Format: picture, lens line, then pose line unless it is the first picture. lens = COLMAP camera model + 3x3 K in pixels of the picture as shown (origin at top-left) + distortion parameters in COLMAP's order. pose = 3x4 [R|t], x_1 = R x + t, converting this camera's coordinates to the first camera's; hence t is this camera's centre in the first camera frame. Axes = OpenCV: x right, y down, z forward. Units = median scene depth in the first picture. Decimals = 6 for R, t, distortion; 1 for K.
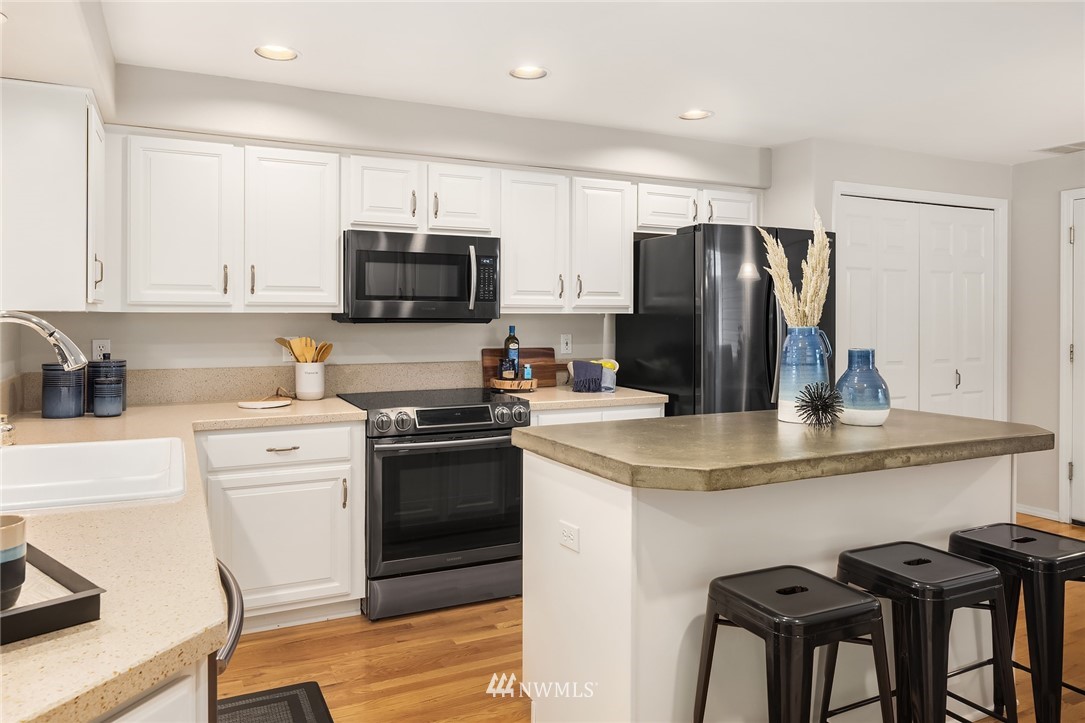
lens RADIAL K [[779.4, 0, 543.2], [0, 779.4, 308.1], [0, 0, 1]] dist [0.003993, 0.001098]
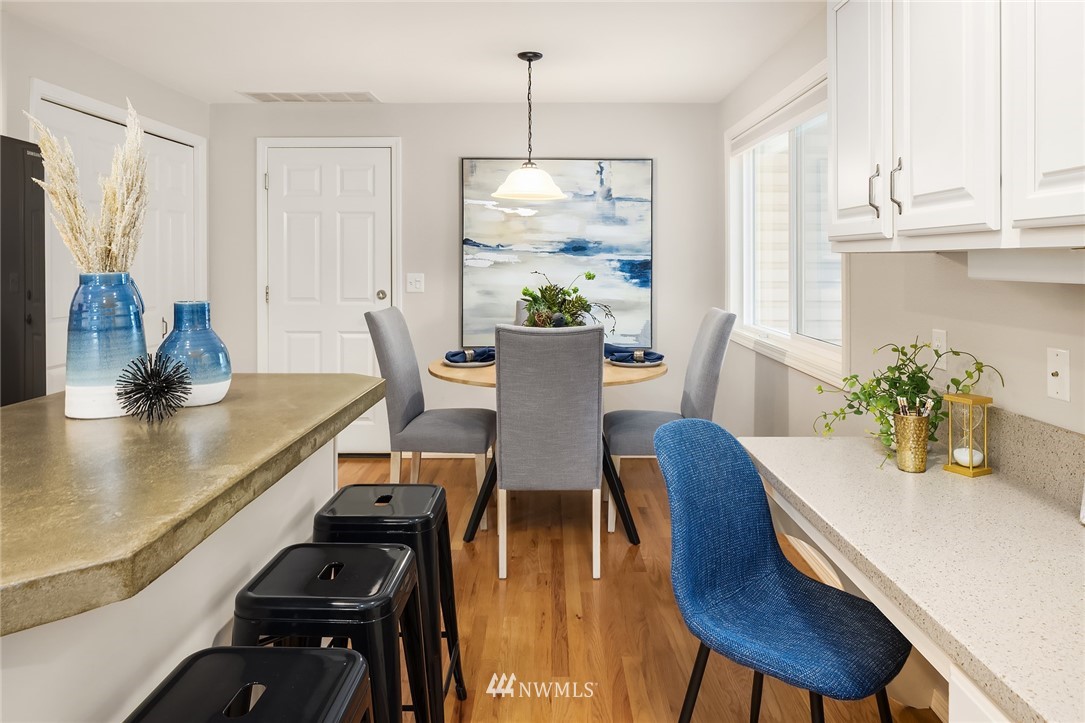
lens RADIAL K [[747.8, 0, 541.9], [0, 747.8, 265.2], [0, 0, 1]] dist [-0.000187, -0.002143]
pose [[0.455417, -0.006417, 0.890255, -0.067601], [-0.006946, 0.999918, 0.010761, 0.008055], [-0.890251, -0.011085, 0.455336, 0.377106]]
